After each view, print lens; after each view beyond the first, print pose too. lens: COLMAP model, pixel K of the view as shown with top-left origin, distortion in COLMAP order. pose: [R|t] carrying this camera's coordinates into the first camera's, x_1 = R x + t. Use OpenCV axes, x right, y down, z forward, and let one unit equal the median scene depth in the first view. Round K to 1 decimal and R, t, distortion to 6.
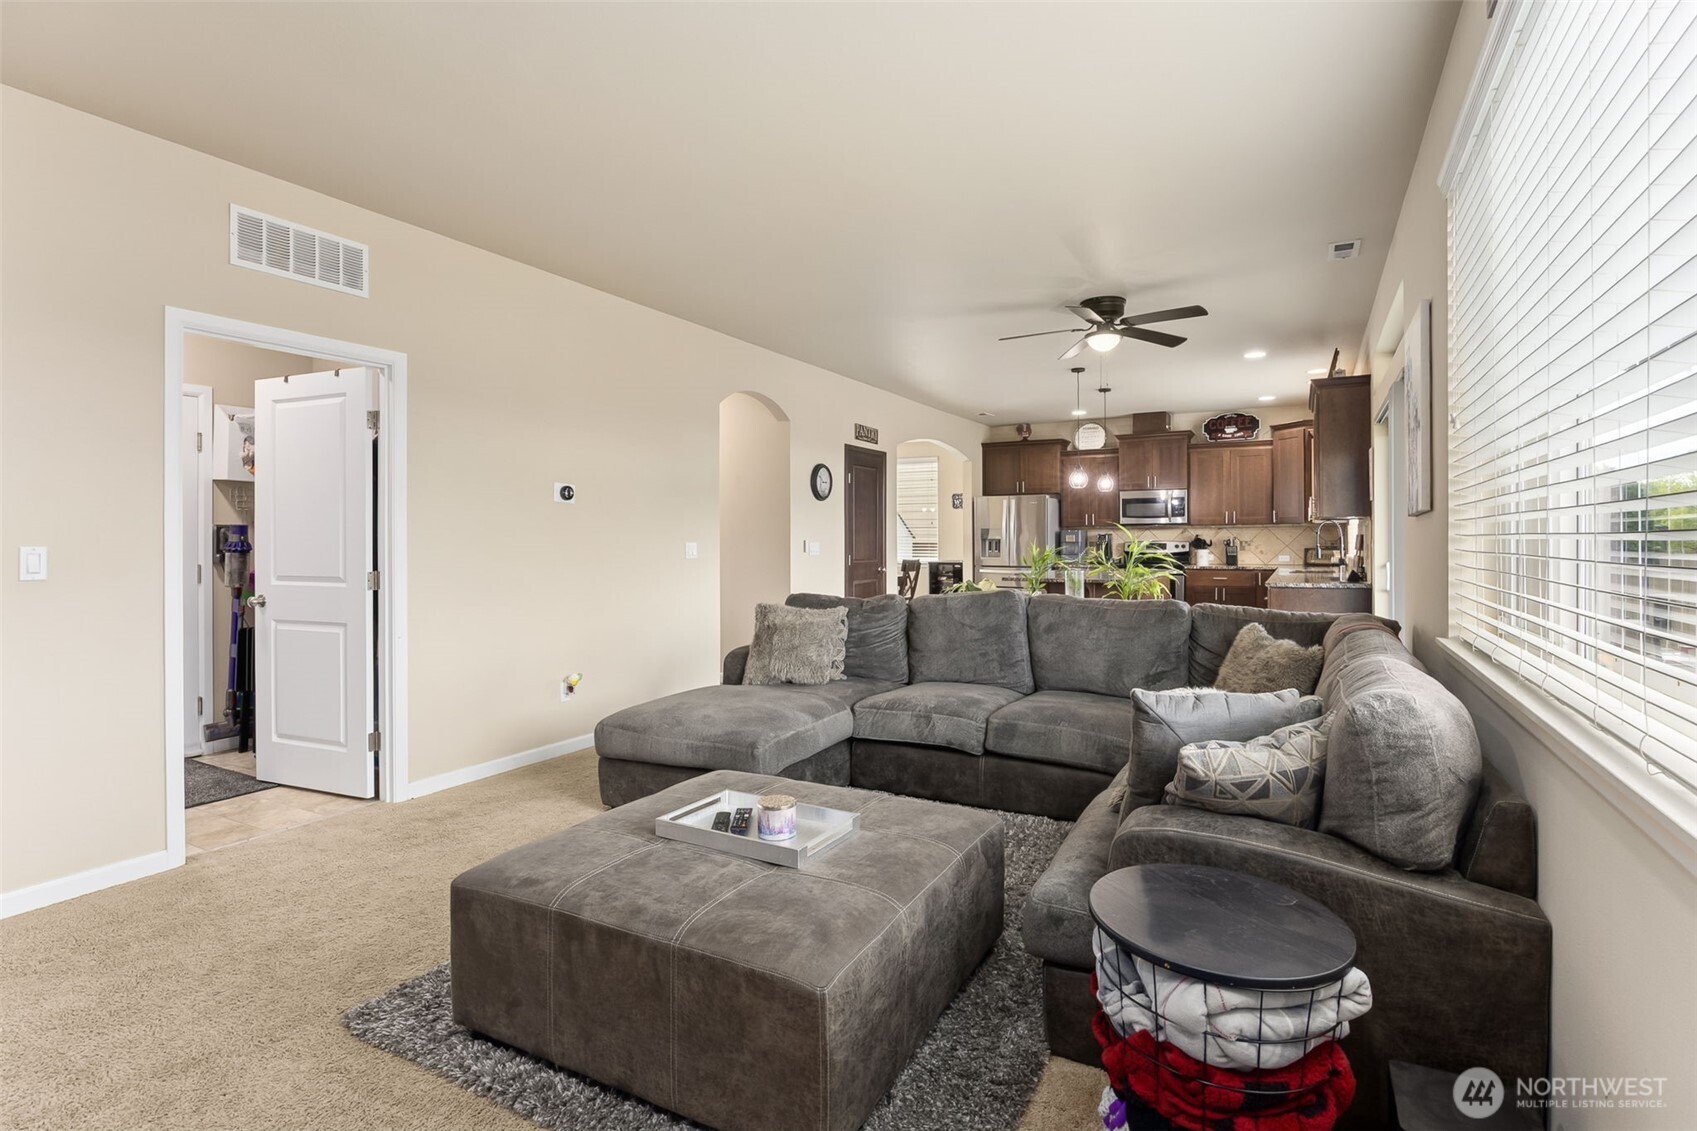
lens RADIAL K [[849.5, 0, 846.8], [0, 849.5, 549.9], [0, 0, 1]] dist [-0.002539, -0.000169]
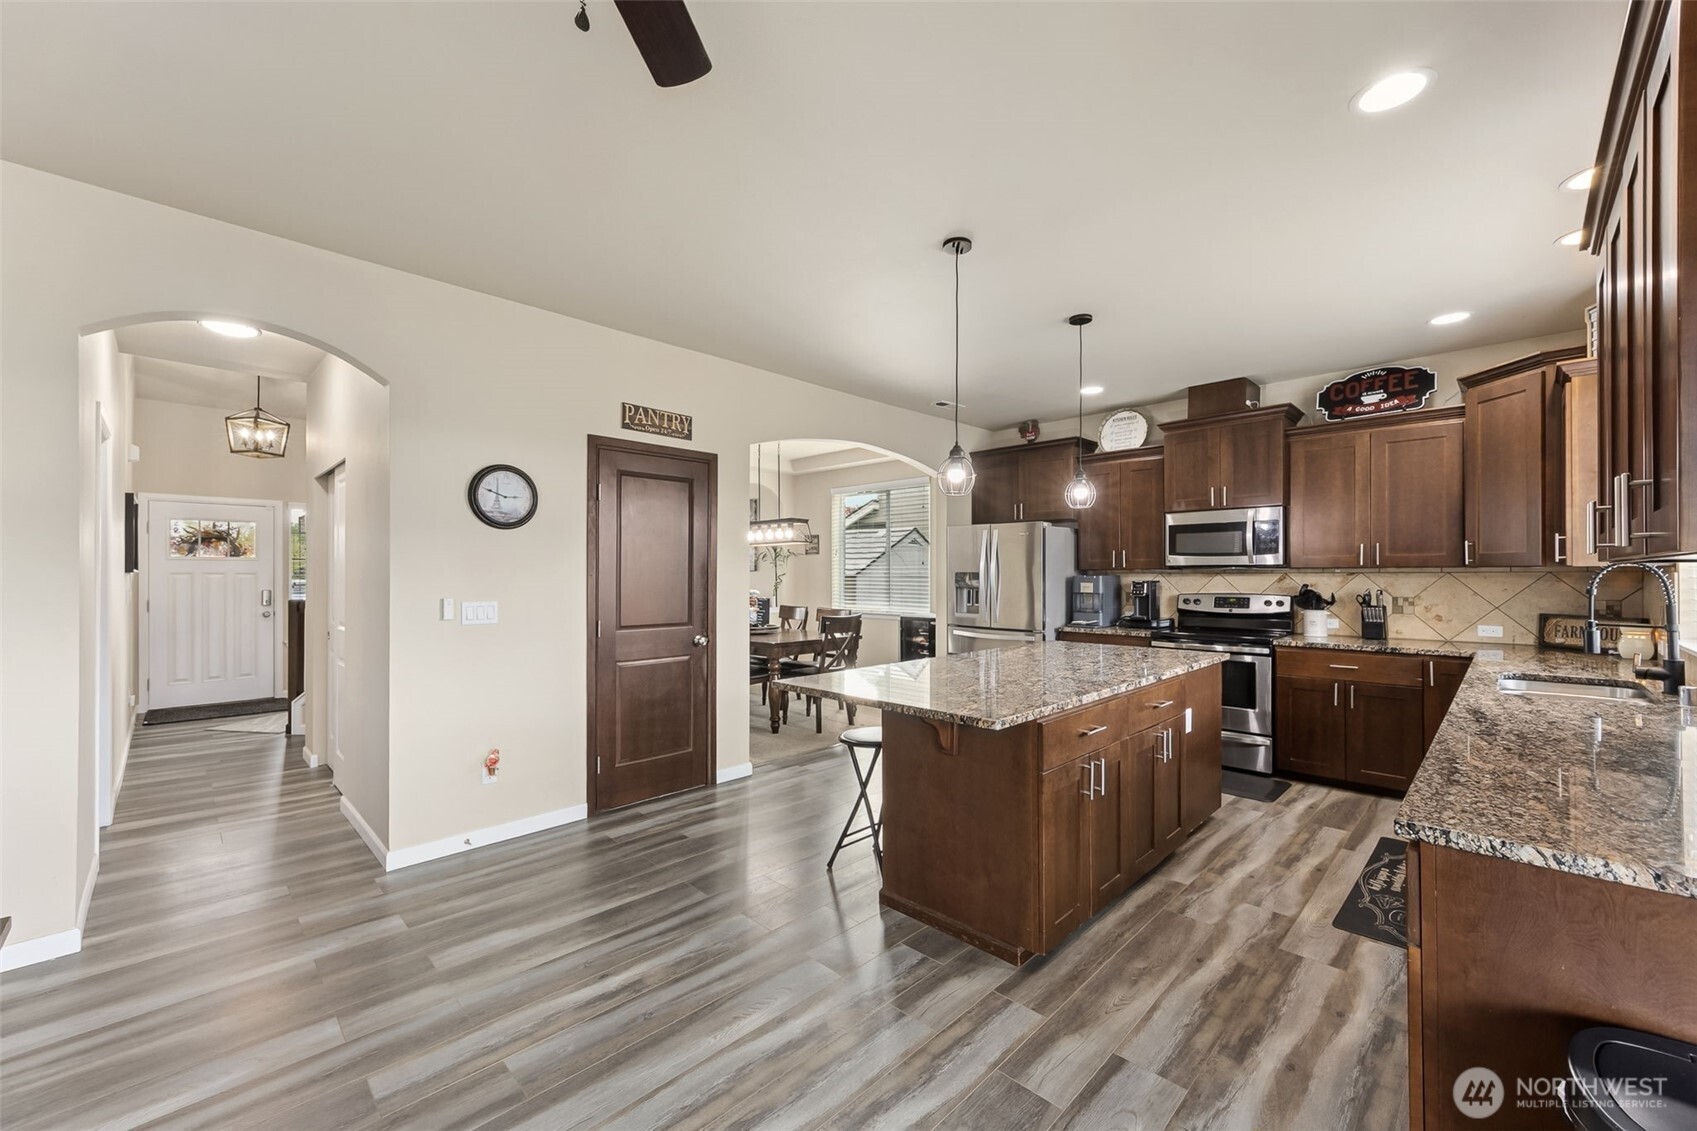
lens RADIAL K [[653.6, 0, 853.3], [0, 653.6, 575.0], [0, 0, 1]] dist [-0.000363, -0.000893]
pose [[0.957548, 0.007909, -0.288165, 0.246557], [-0.008948, 0.999957, -0.002290, -0.020695], [0.288134, 0.004771, 0.957578, 0.485265]]
